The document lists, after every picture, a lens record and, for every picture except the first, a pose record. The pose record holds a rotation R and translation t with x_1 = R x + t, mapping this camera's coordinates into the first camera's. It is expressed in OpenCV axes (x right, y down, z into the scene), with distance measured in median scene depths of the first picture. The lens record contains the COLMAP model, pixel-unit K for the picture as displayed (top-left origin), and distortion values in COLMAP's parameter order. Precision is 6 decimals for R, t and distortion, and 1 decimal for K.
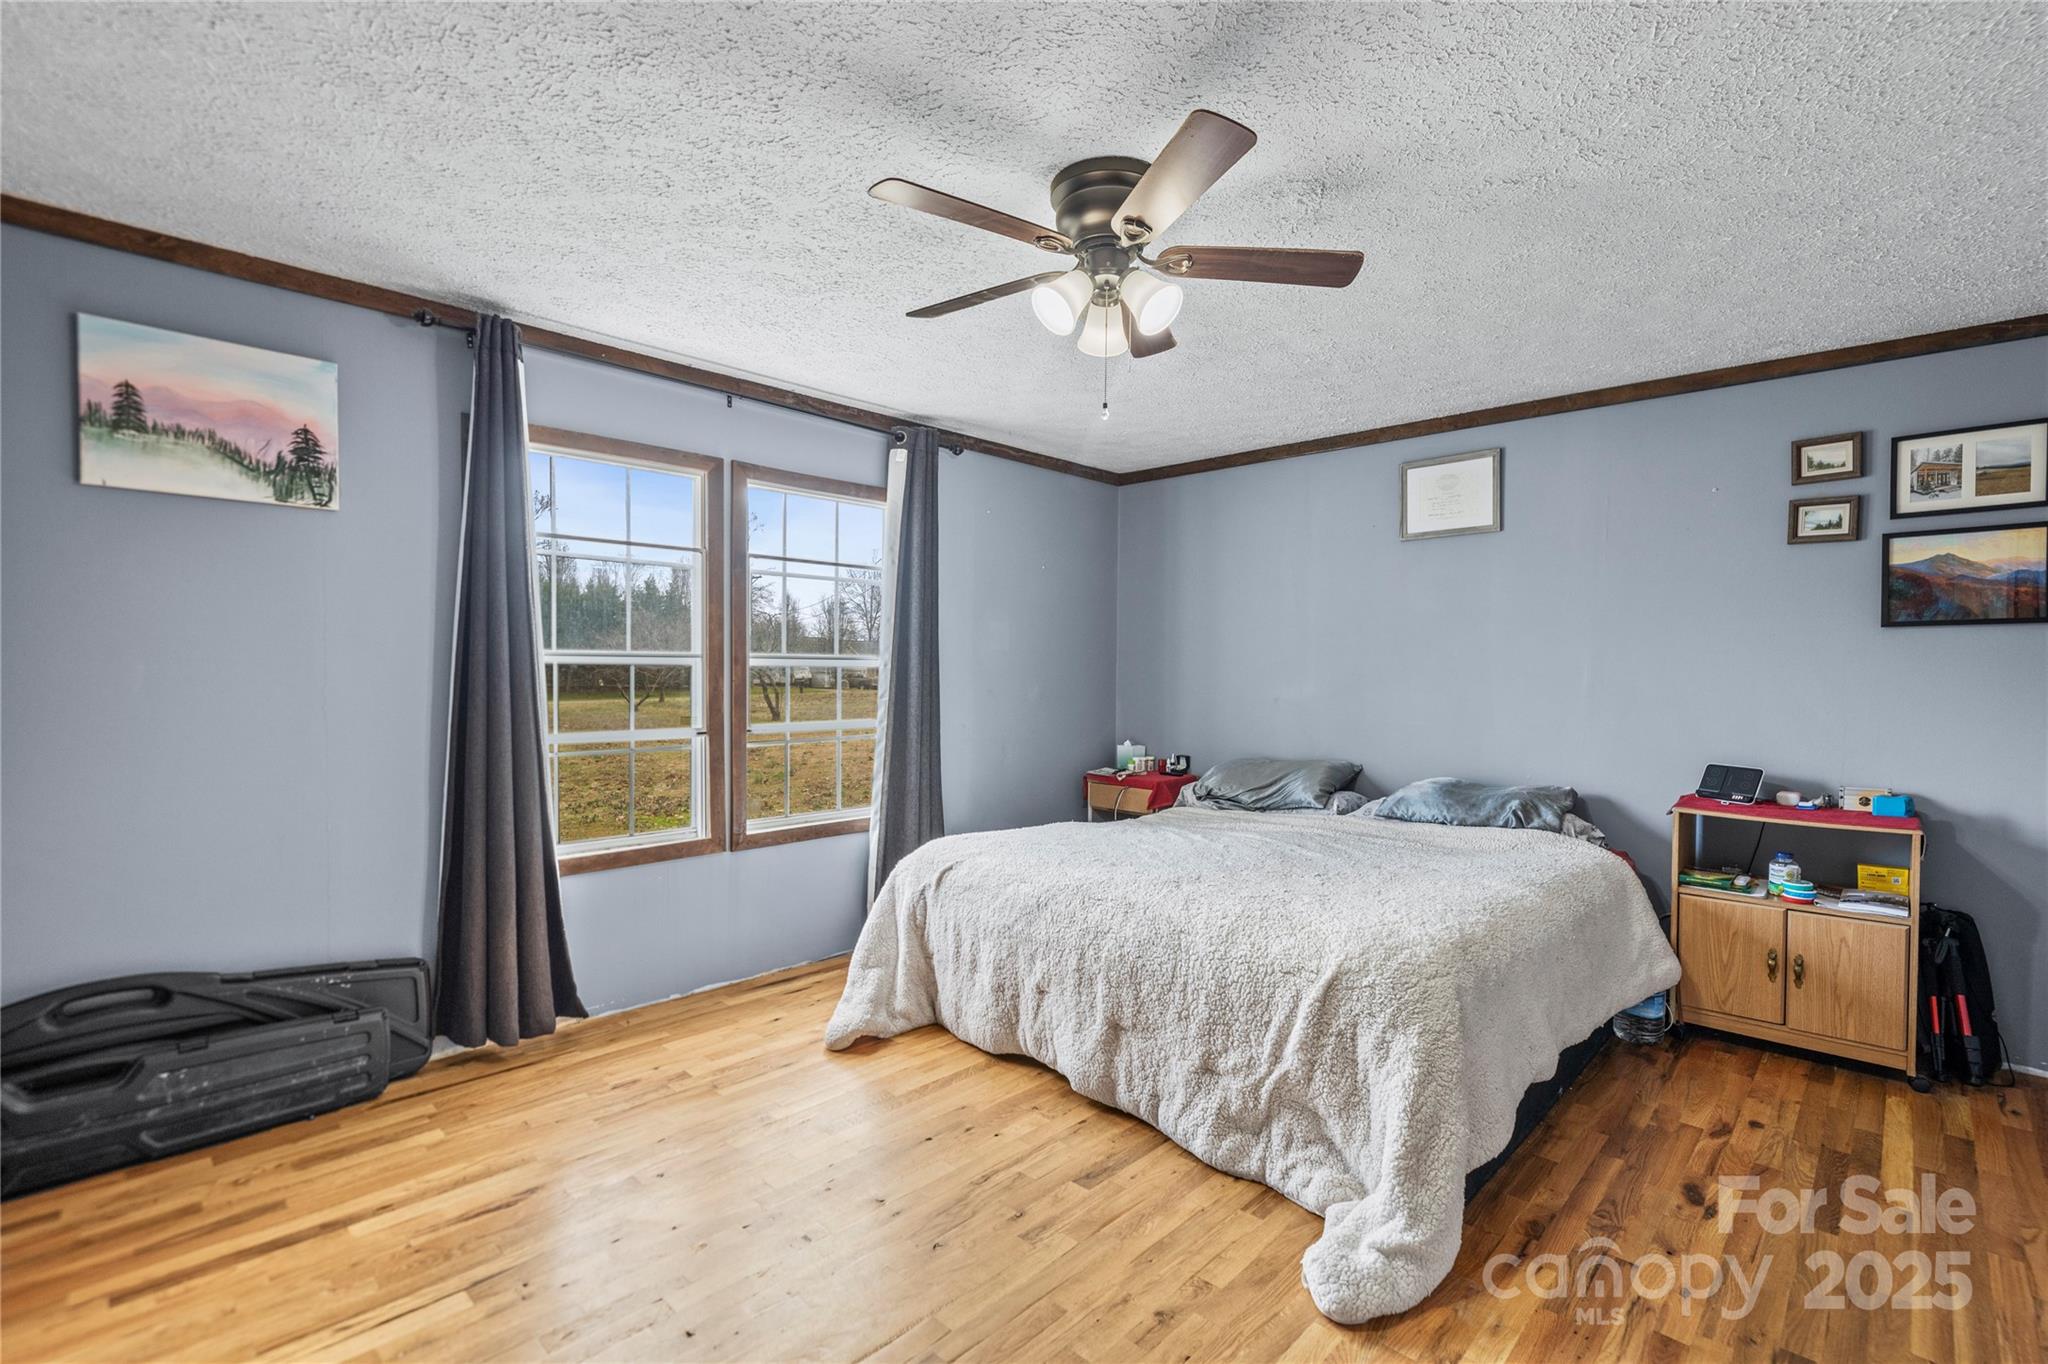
lens RADIAL K [[922.3, 0, 1023.0], [0, 922.3, 681.9], [0, 0, 1]] dist [0.004131, 0.000278]
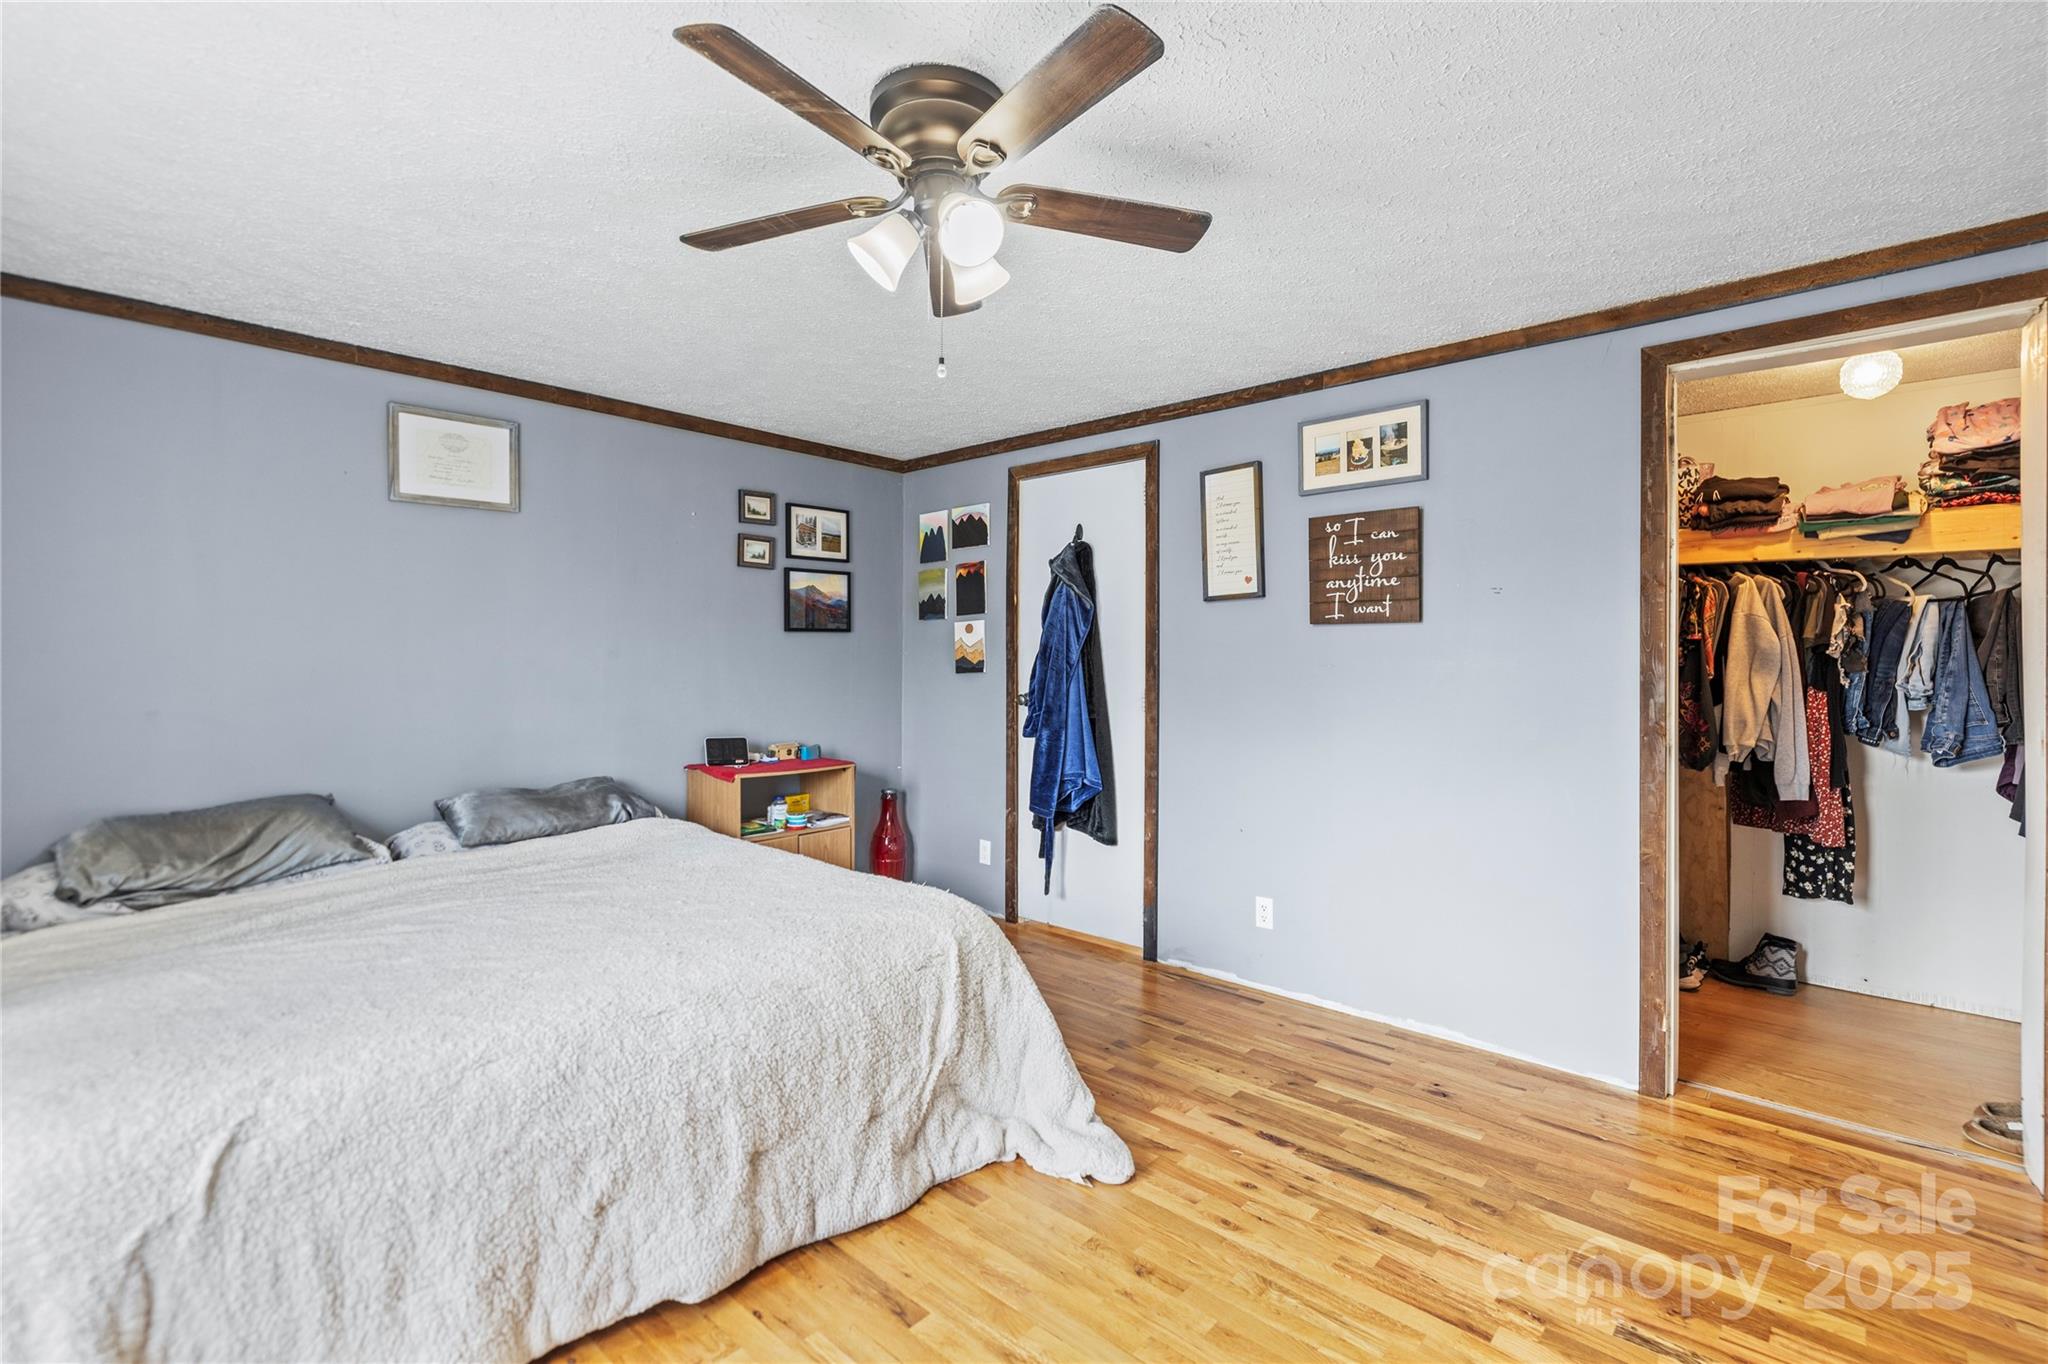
lens RADIAL K [[922.3, 0, 1014.9], [0, 922.3, 651.6], [0, 0, 1]] dist [0.004131, 0.000278]
pose [[-0.016355, 0.000379, 0.999866, -0.545493], [0.014224, 0.999899, -0.000146, -0.022467], [-0.999765, 0.014219, -0.016359, 0.683381]]
